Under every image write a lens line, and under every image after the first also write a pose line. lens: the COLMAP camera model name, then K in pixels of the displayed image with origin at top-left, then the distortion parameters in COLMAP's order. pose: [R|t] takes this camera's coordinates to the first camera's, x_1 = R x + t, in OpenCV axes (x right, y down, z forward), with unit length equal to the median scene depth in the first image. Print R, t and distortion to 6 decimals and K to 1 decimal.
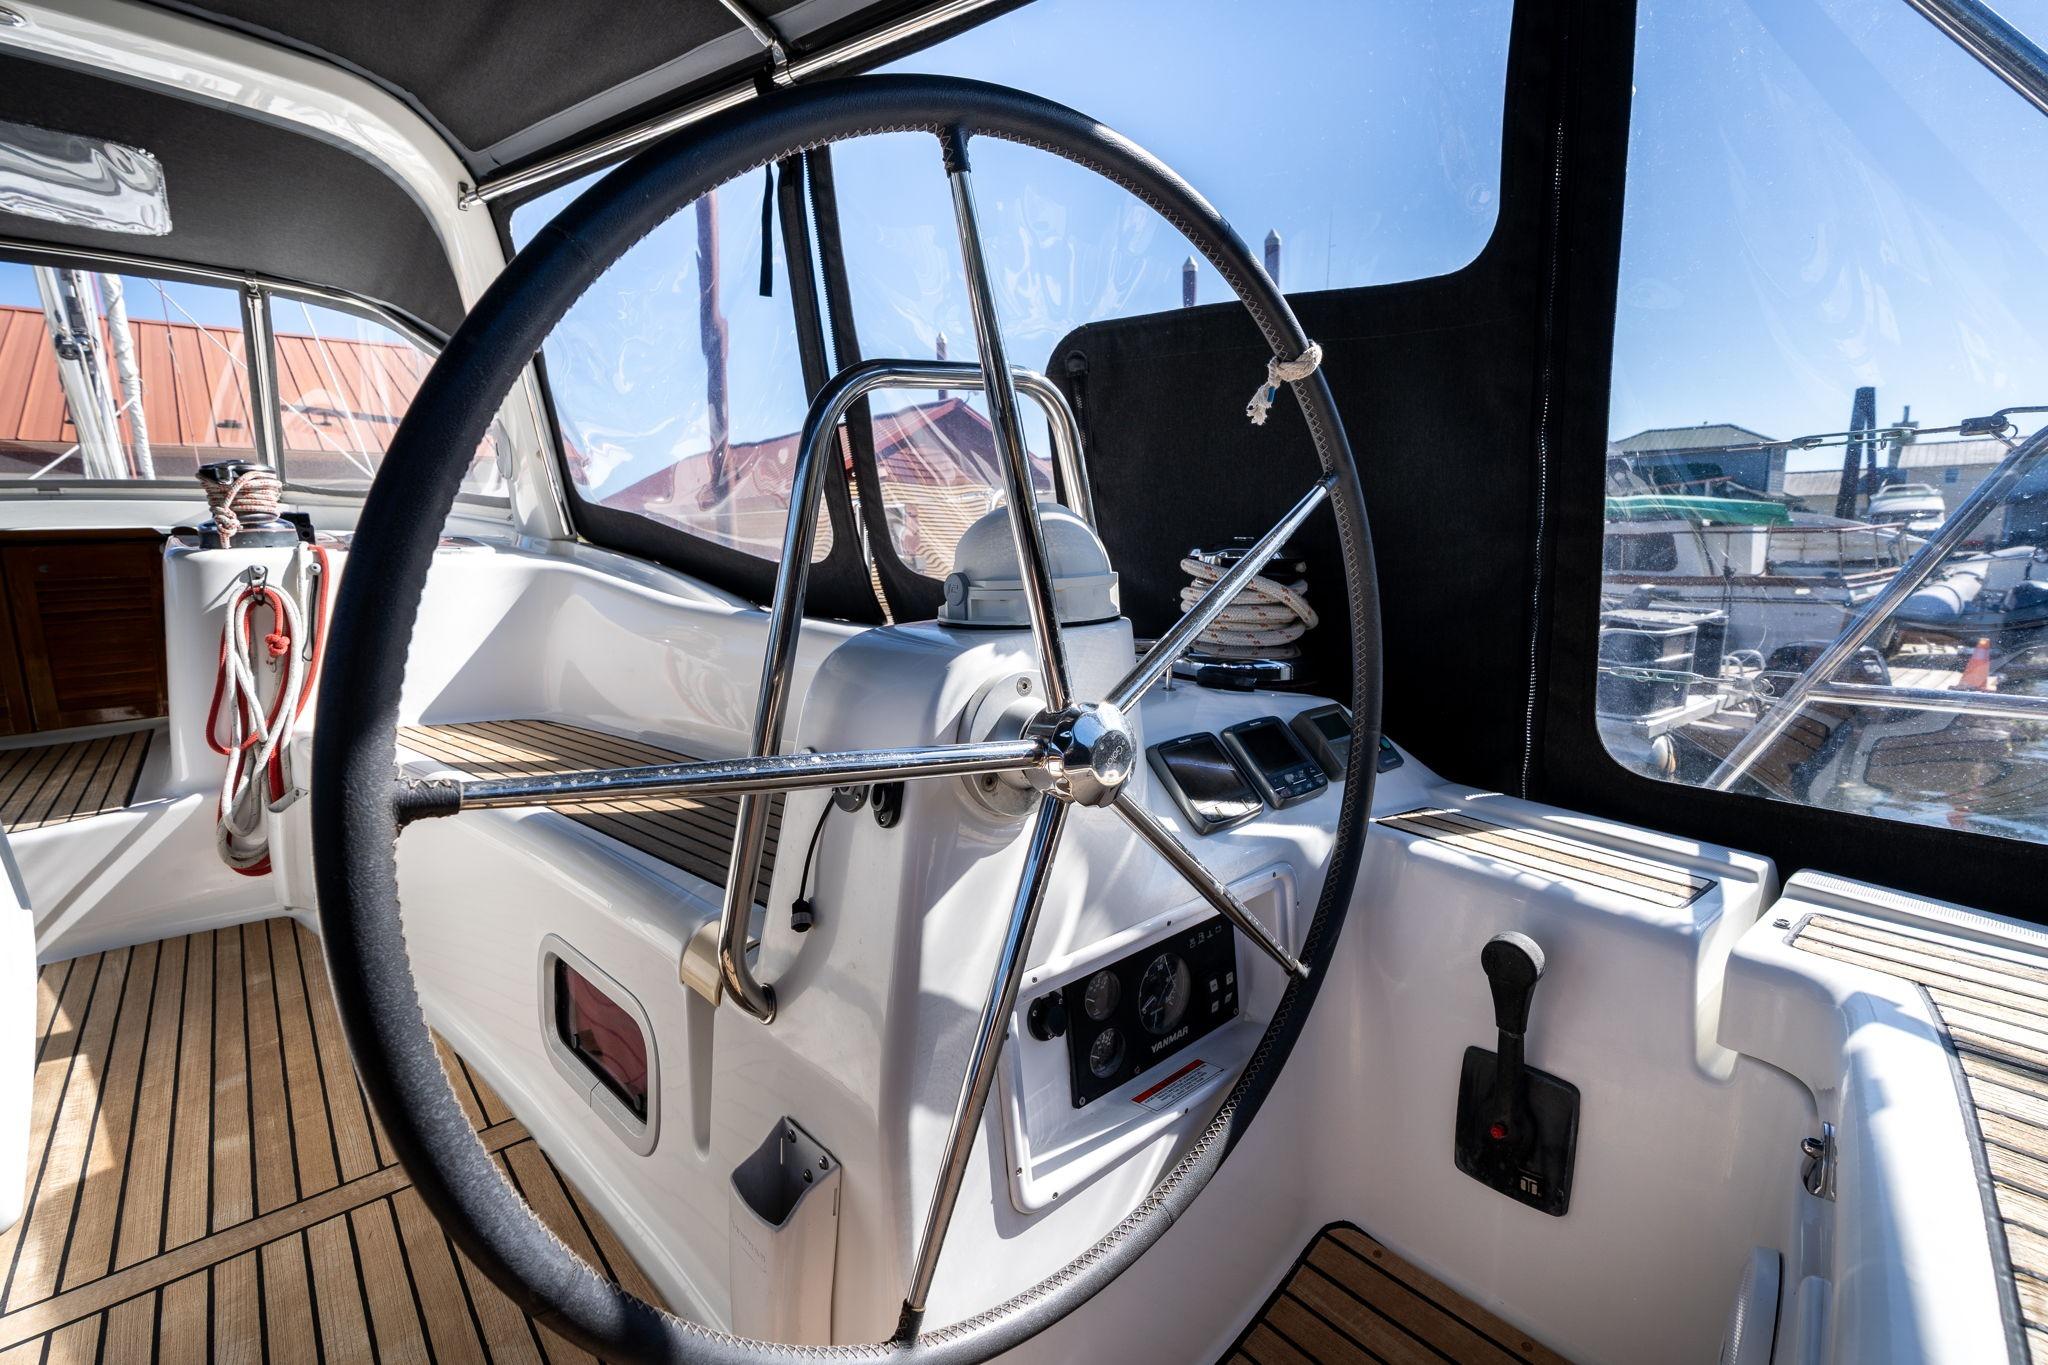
lens RADIAL K [[924.5, 0, 1023.1], [0, 924.5, 685.3], [0, 0, 1]] dist [-0.004195, -0.000188]
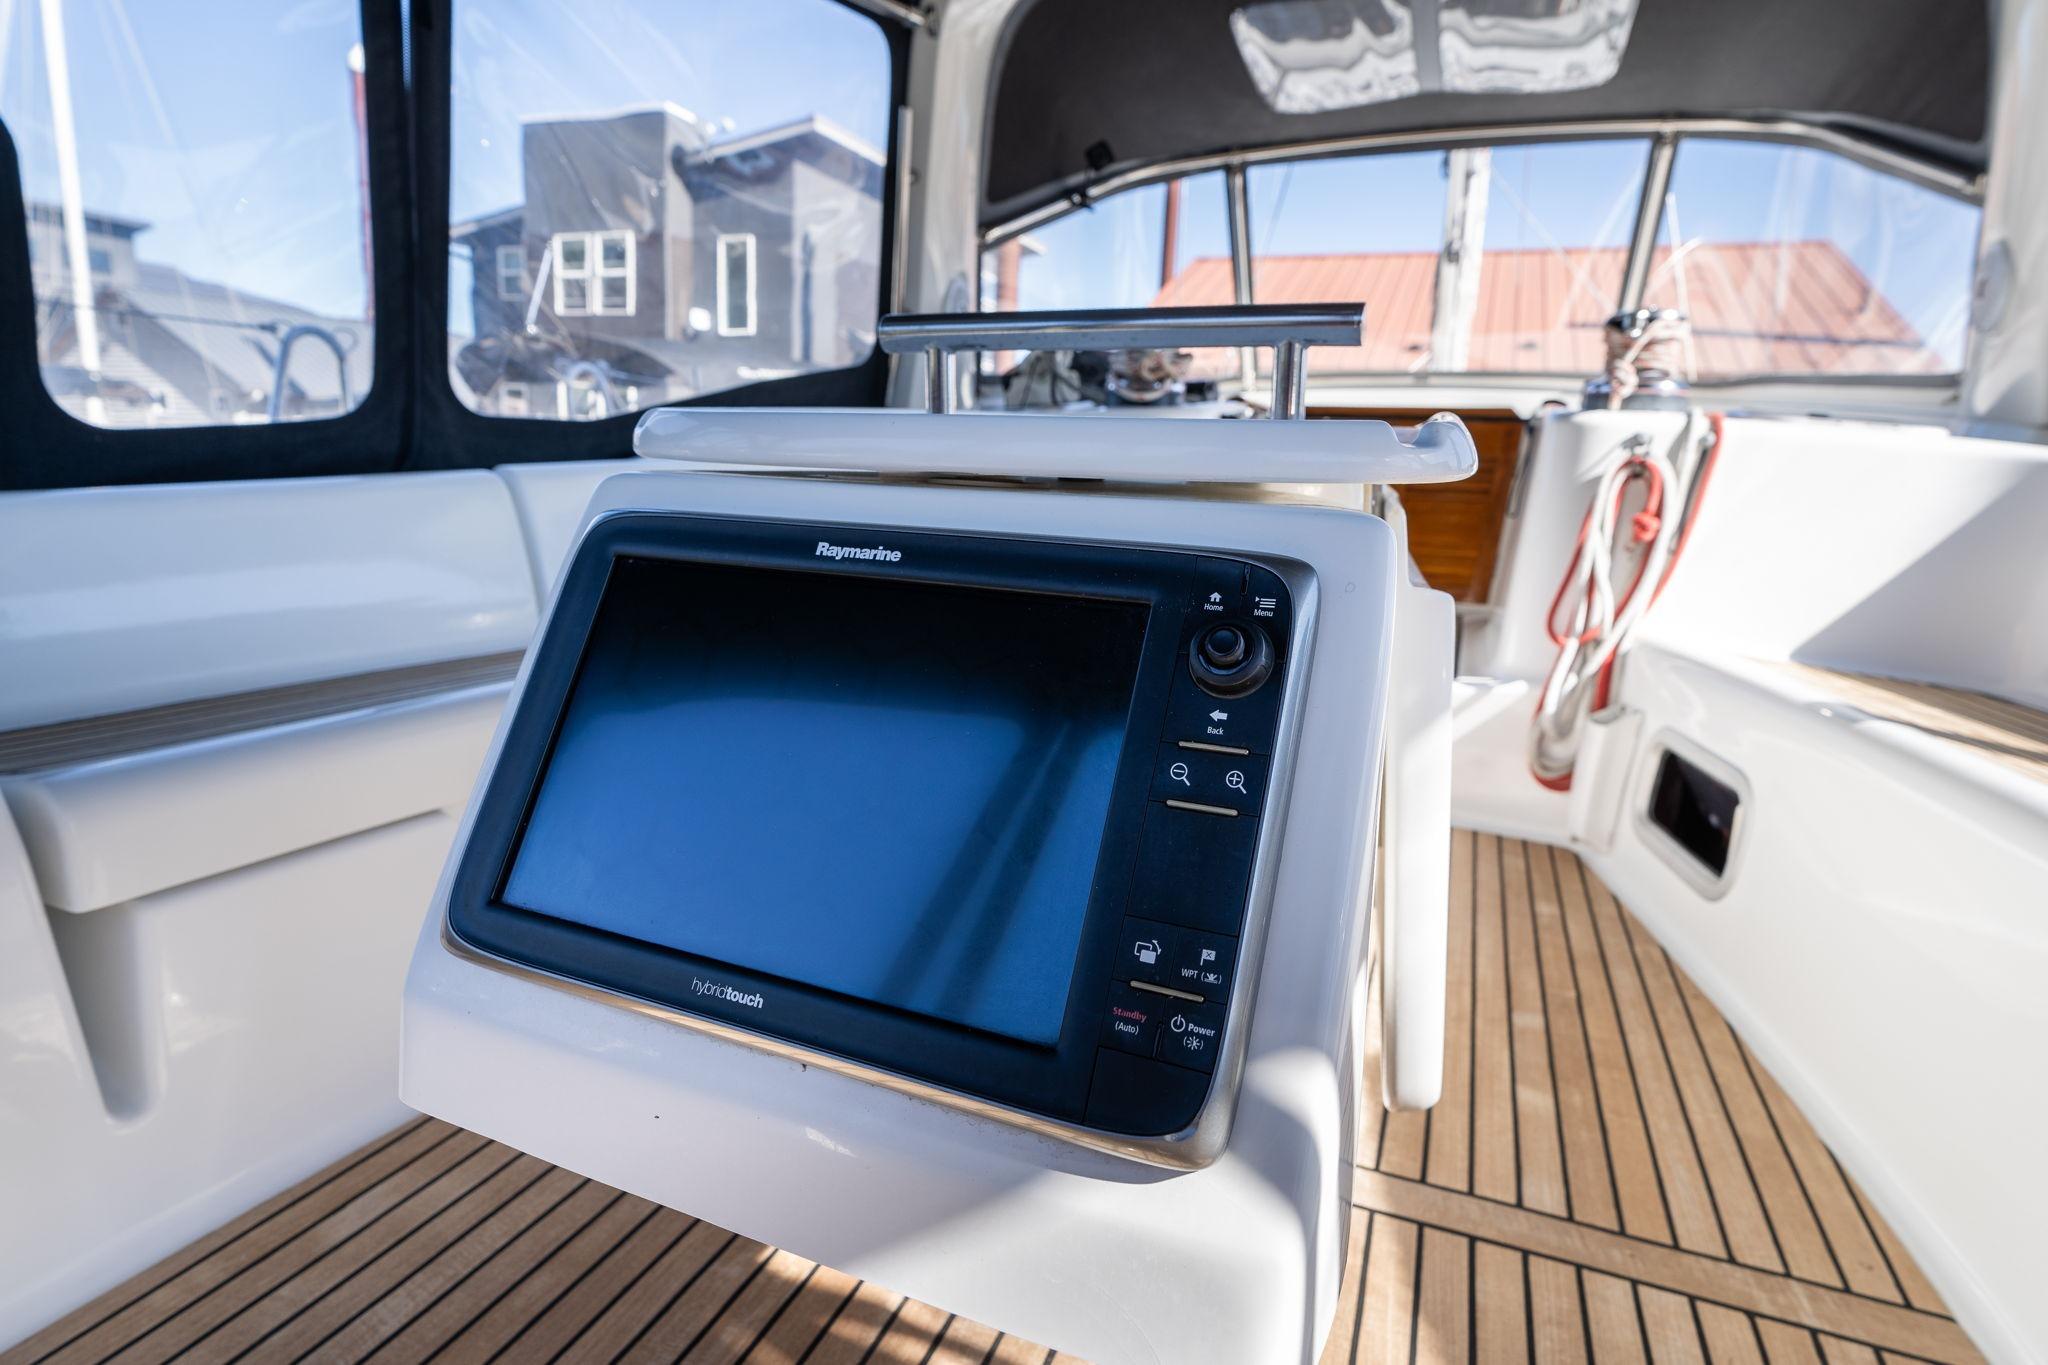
lens RADIAL K [[1097.1, 0, 1014.6], [0, 1097.1, 661.6], [0, 0, 1]] dist [0.004256, 0.001831]
pose [[0.448035, 0.199368, -0.871503, -0.149896], [-0.195393, 0.973088, 0.122156, 0.048914], [0.872403, 0.115555, 0.474932, 0.052820]]
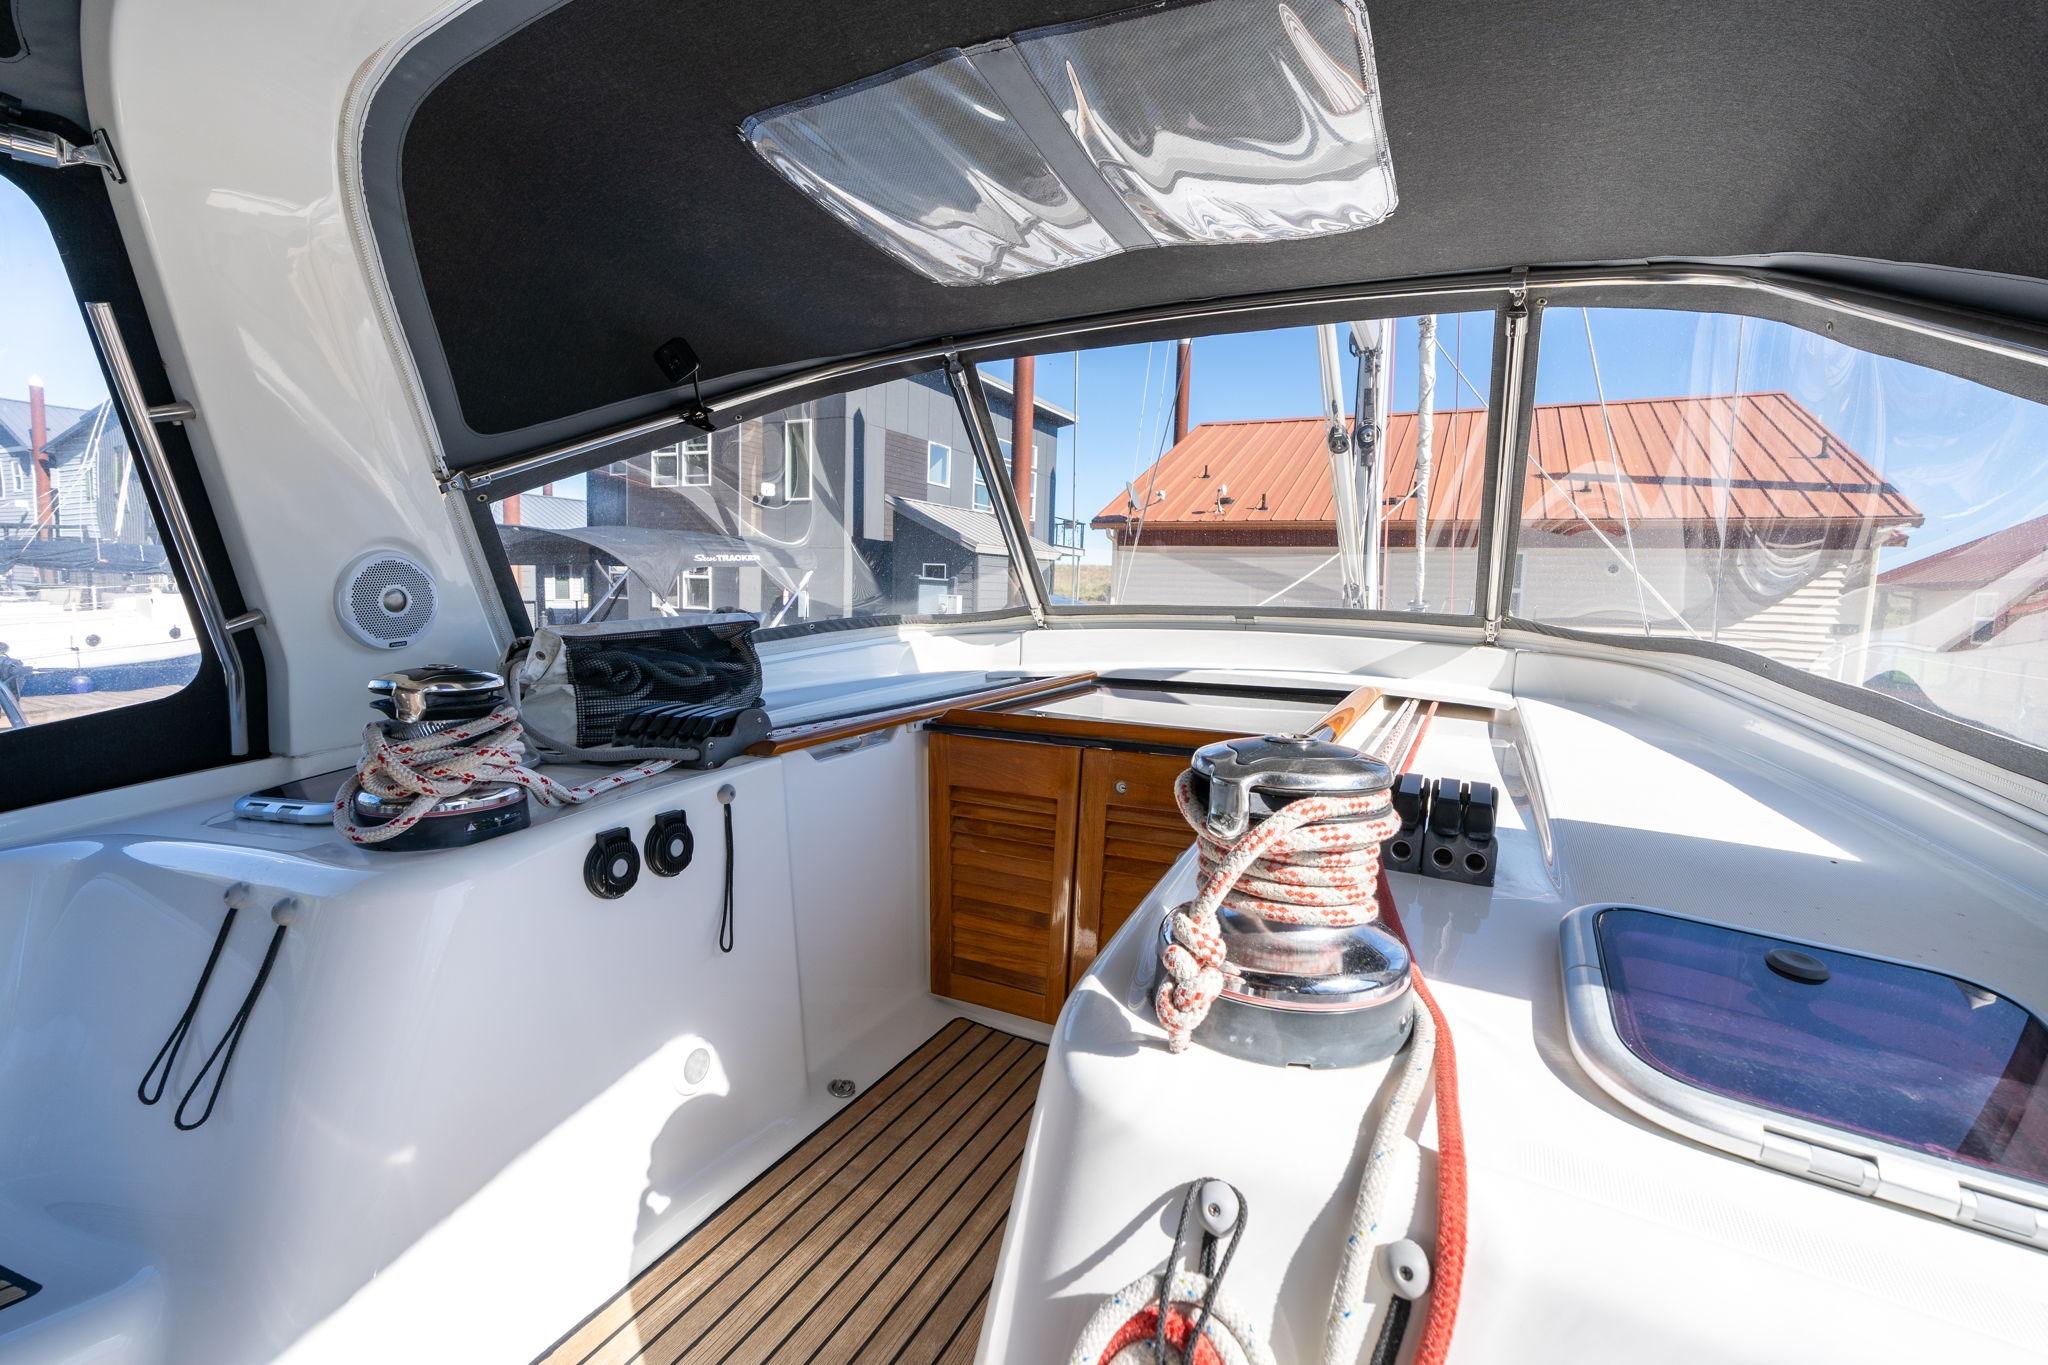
lens RADIAL K [[924.5, 0, 1023.1], [0, 924.5, 685.3], [0, 0, 1]] dist [-0.004195, -0.000188]
pose [[0.388683, 0.128438, -0.912376, -0.509803], [-0.181167, 0.981559, 0.060998, -0.221815], [0.903385, 0.141583, 0.404784, 0.663761]]
